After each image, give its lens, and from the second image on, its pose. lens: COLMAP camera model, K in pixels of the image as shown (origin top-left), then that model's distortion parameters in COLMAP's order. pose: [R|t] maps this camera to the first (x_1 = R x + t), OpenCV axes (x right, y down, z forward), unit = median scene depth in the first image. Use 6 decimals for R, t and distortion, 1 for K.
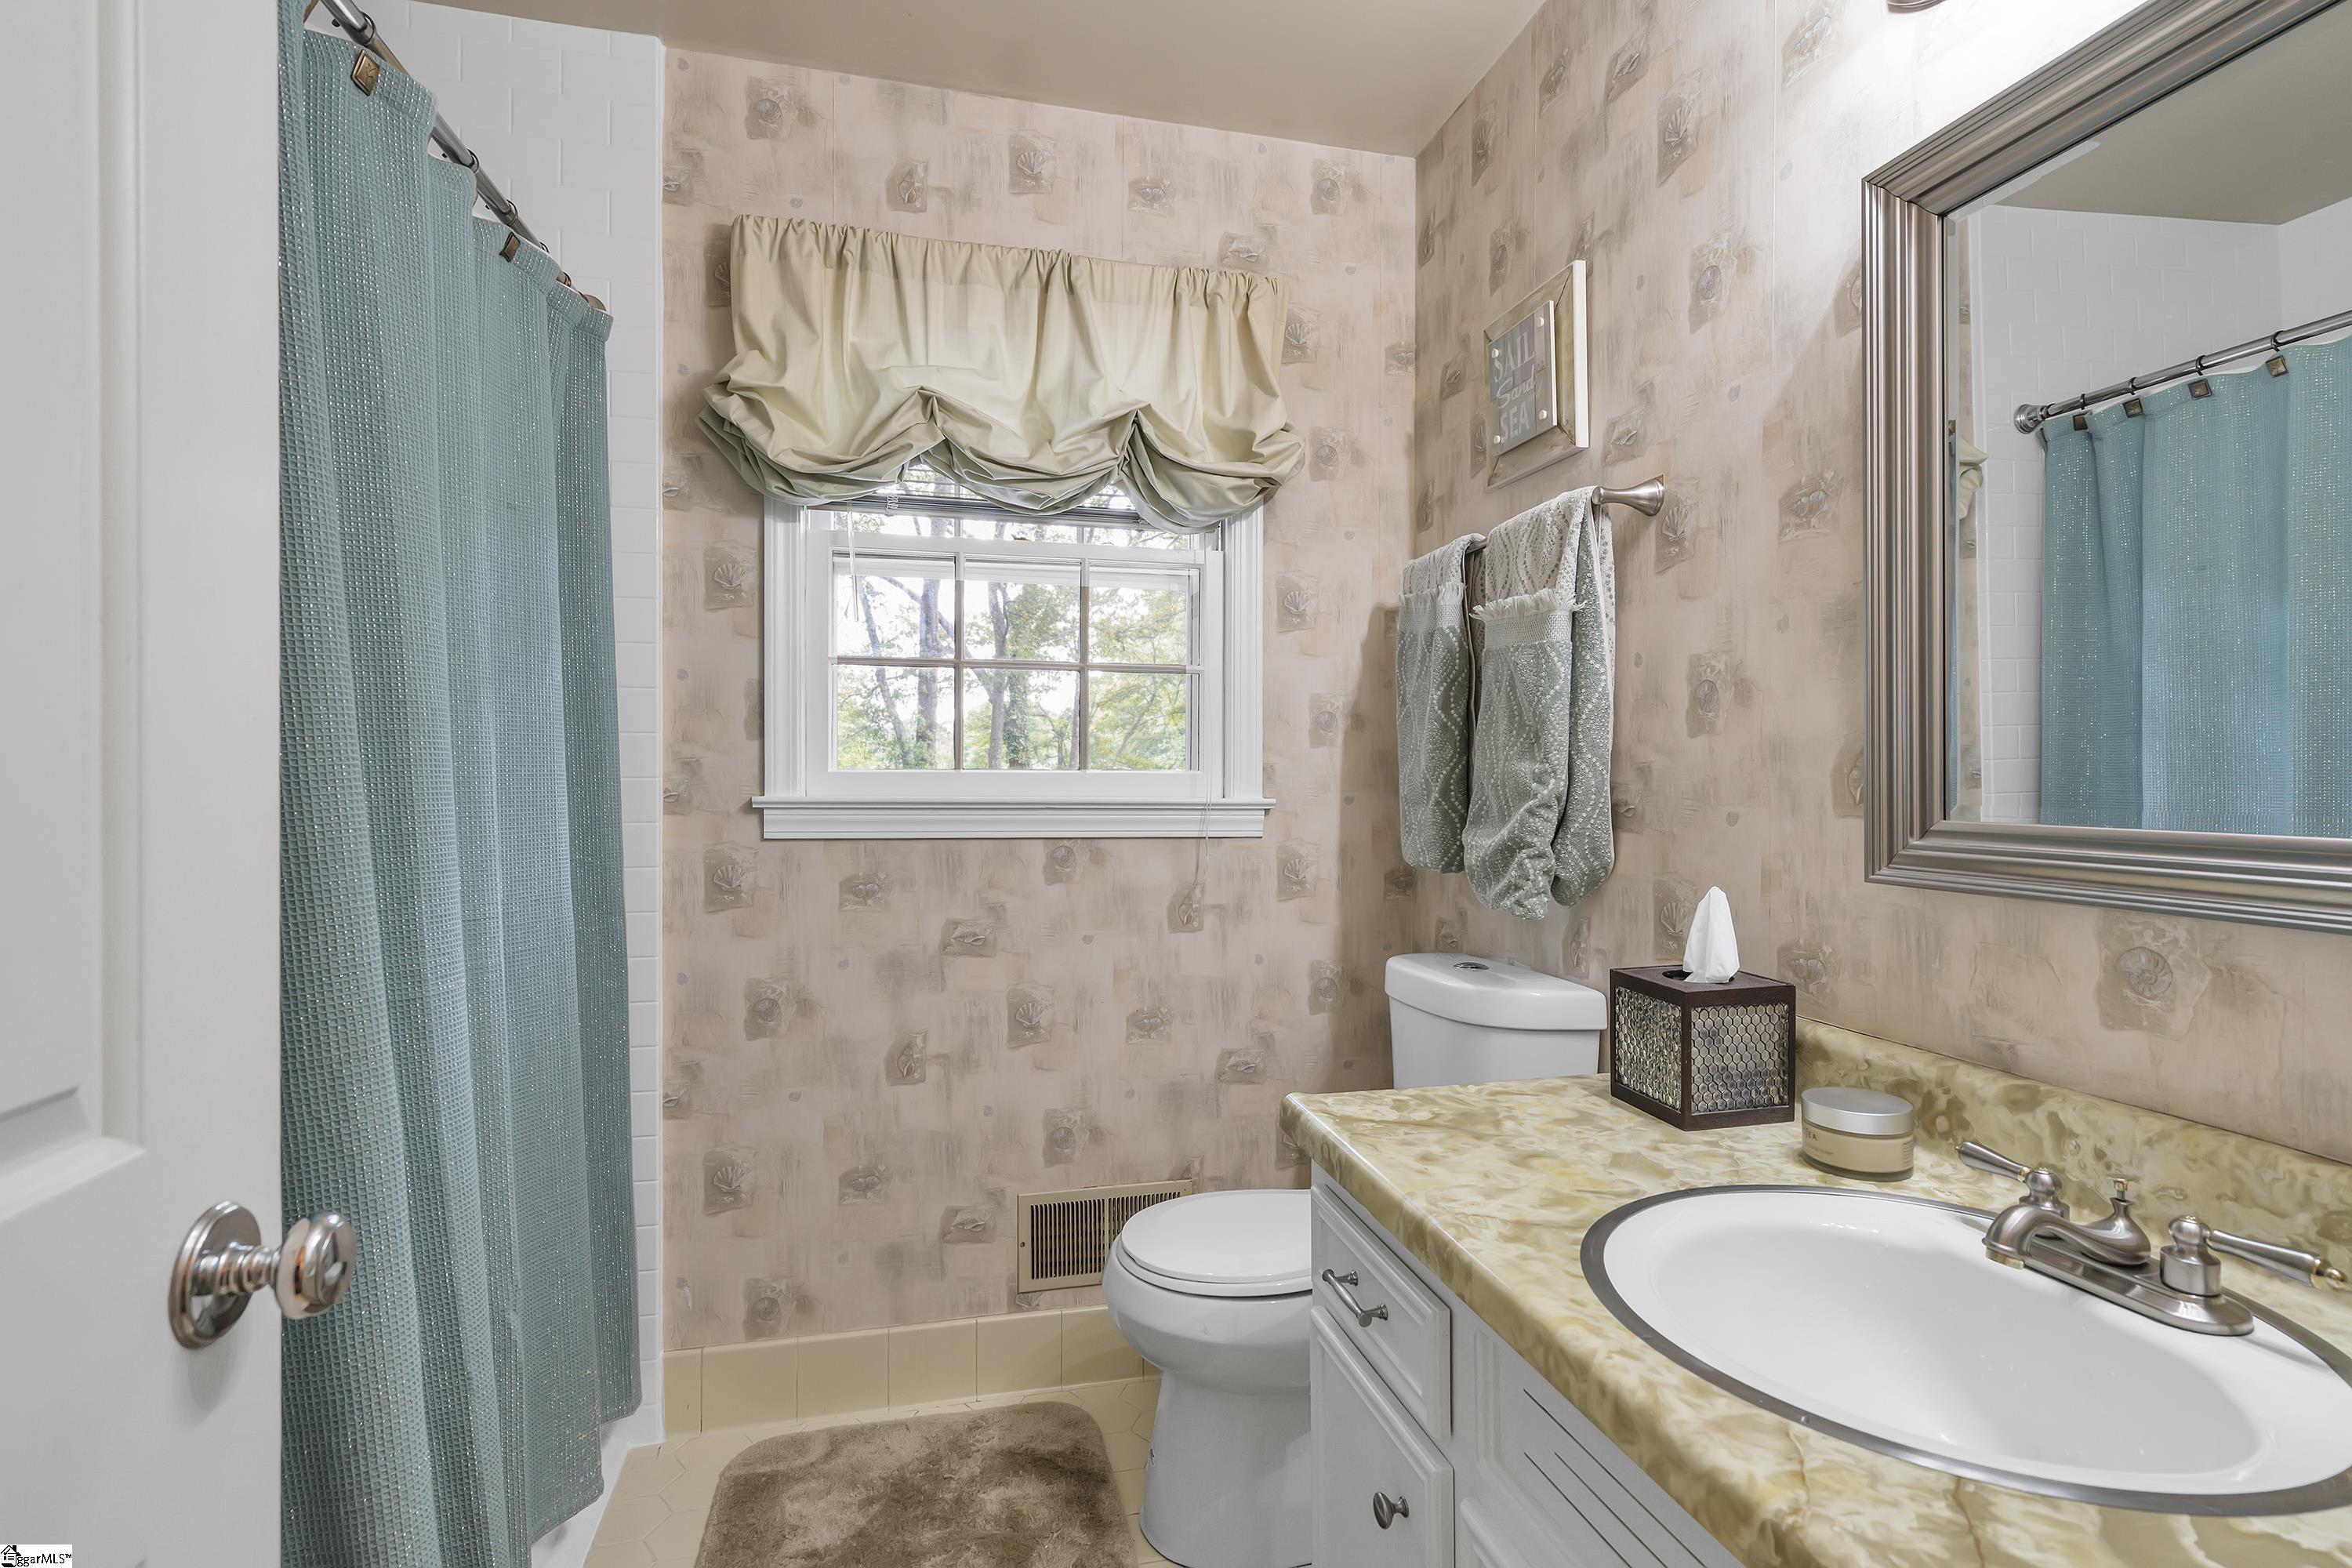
lens RADIAL K [[1155.9, 0, 1176.0], [0, 1155.9, 784.0], [0, 0, 1]] dist [-0.000962, -0.000084]
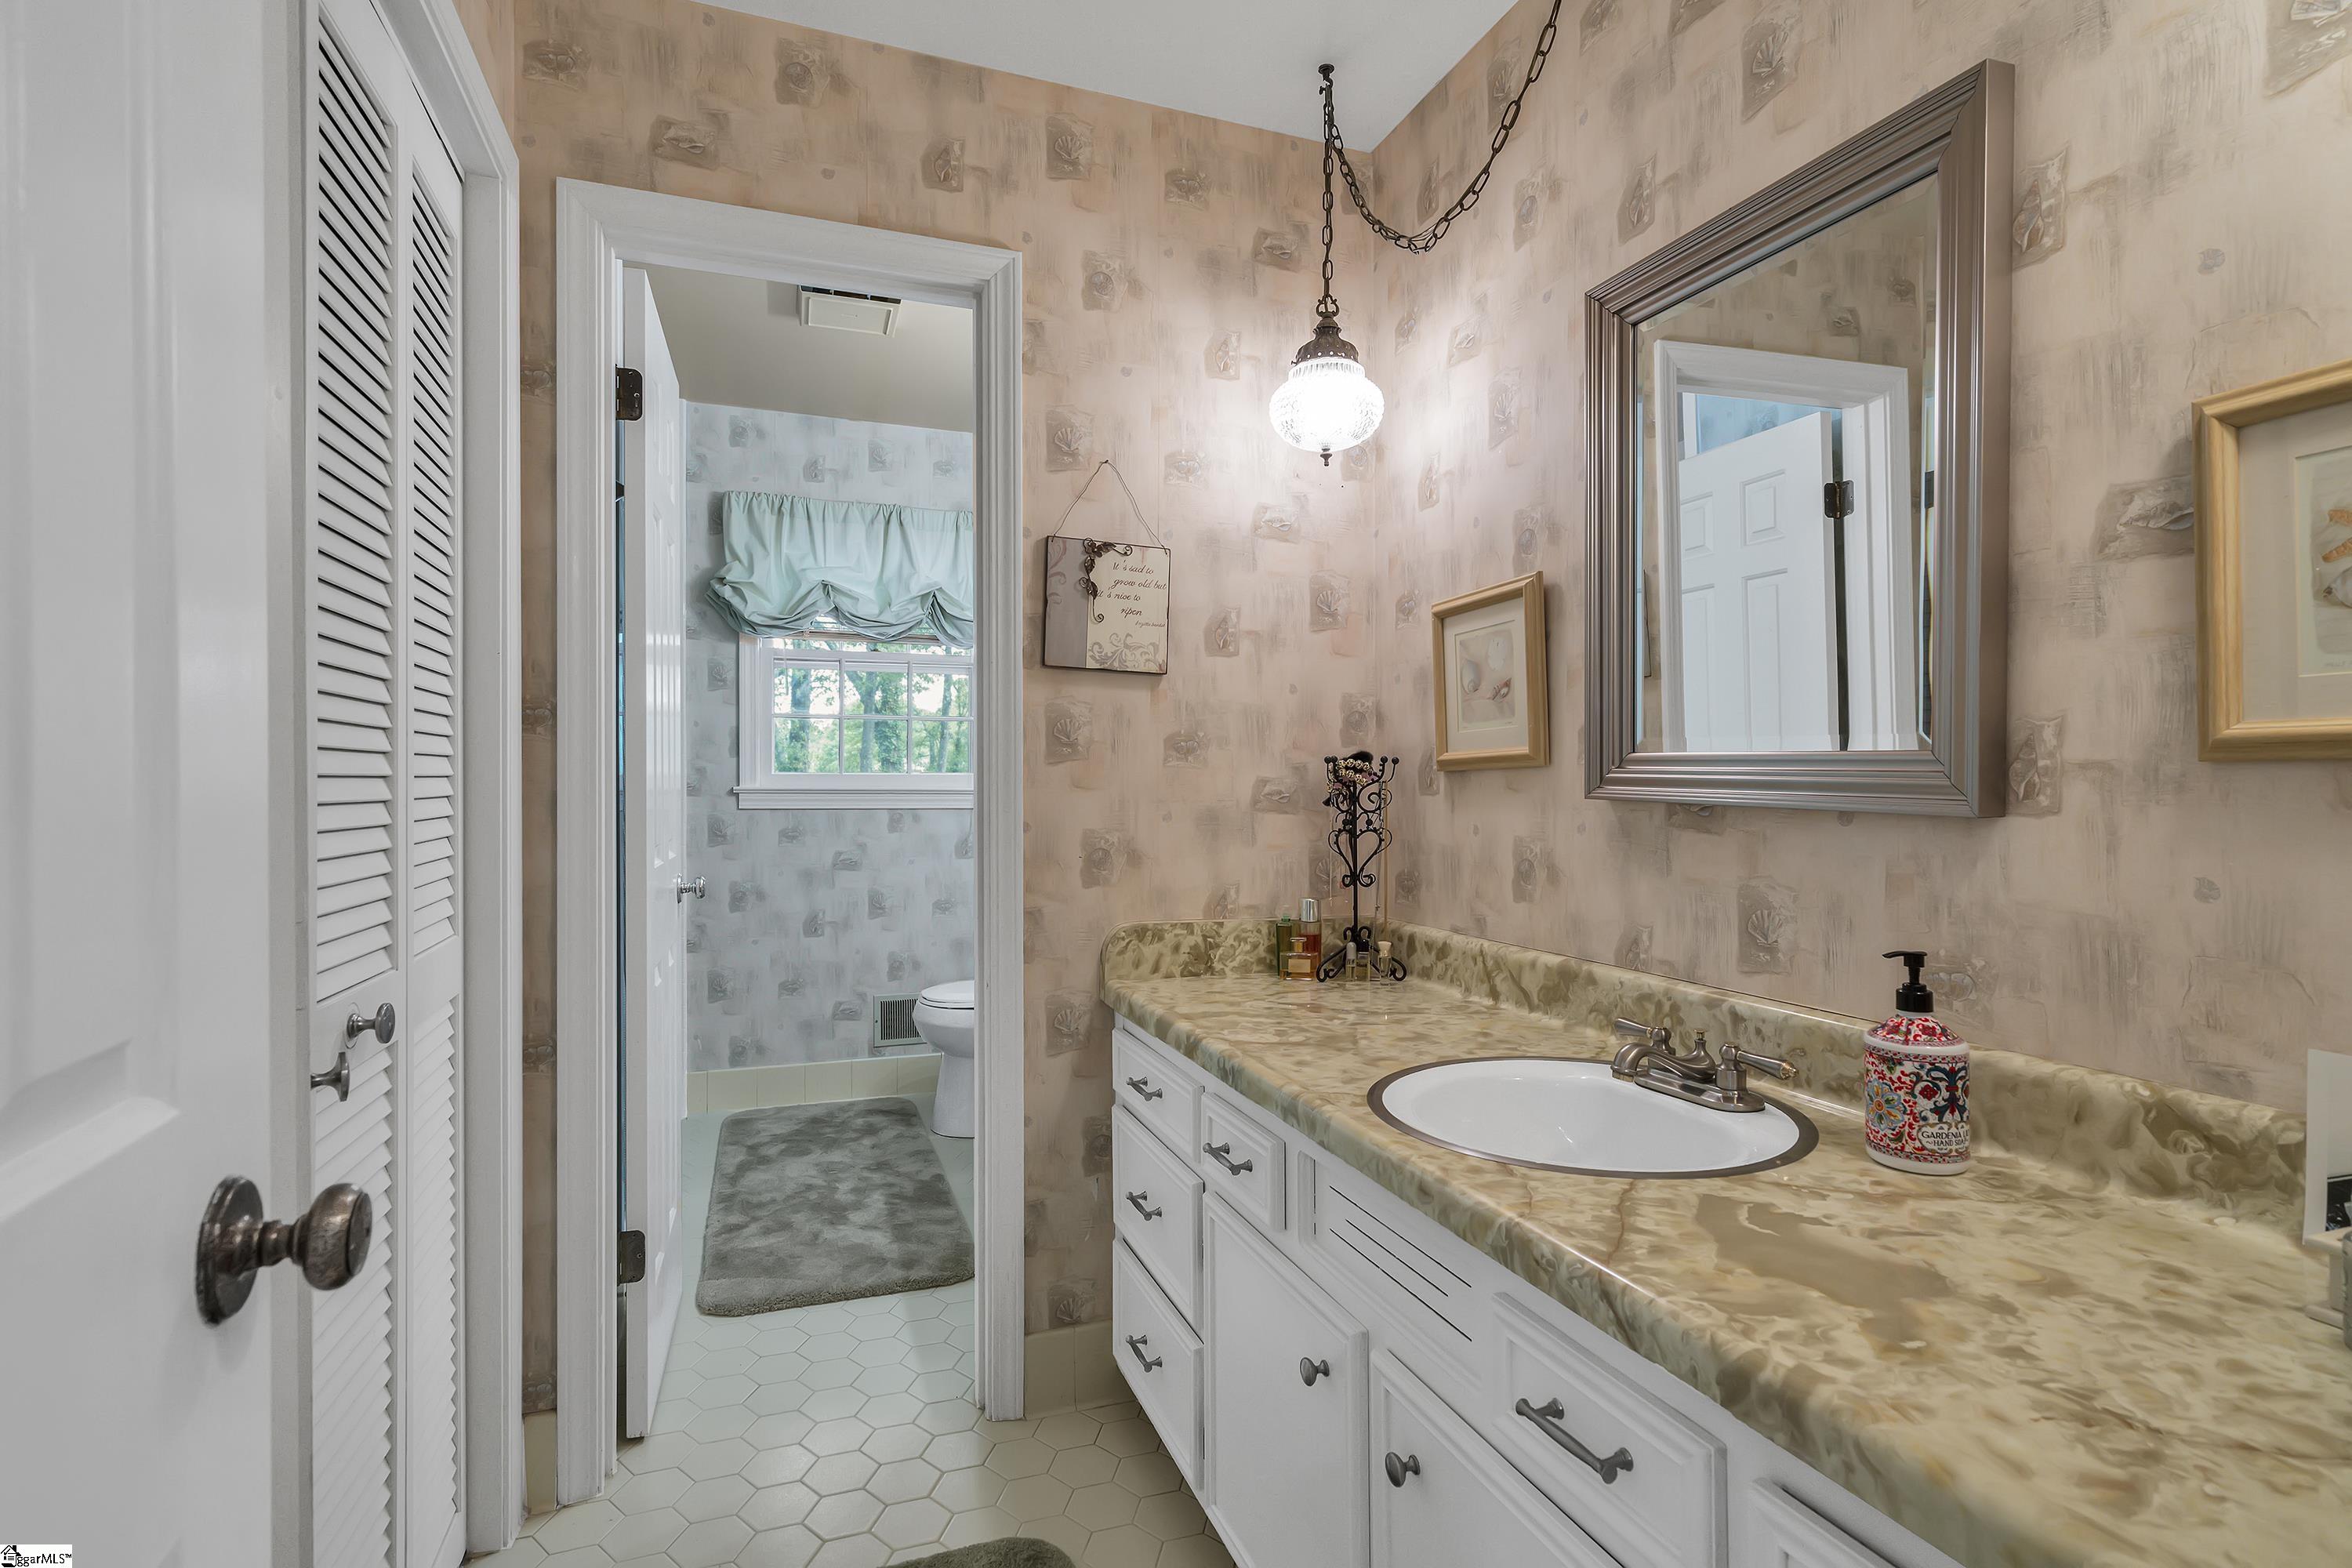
lens RADIAL K [[1155.9, 0, 1176.0], [0, 1155.9, 784.0], [0, 0, 1]] dist [-0.000962, -0.000084]
pose [[0.994418, -0.000907, 0.105505, 0.164904], [0.000764, 0.999999, 0.001393, 0.004072], [-0.105506, -0.001305, 0.994418, -0.988409]]
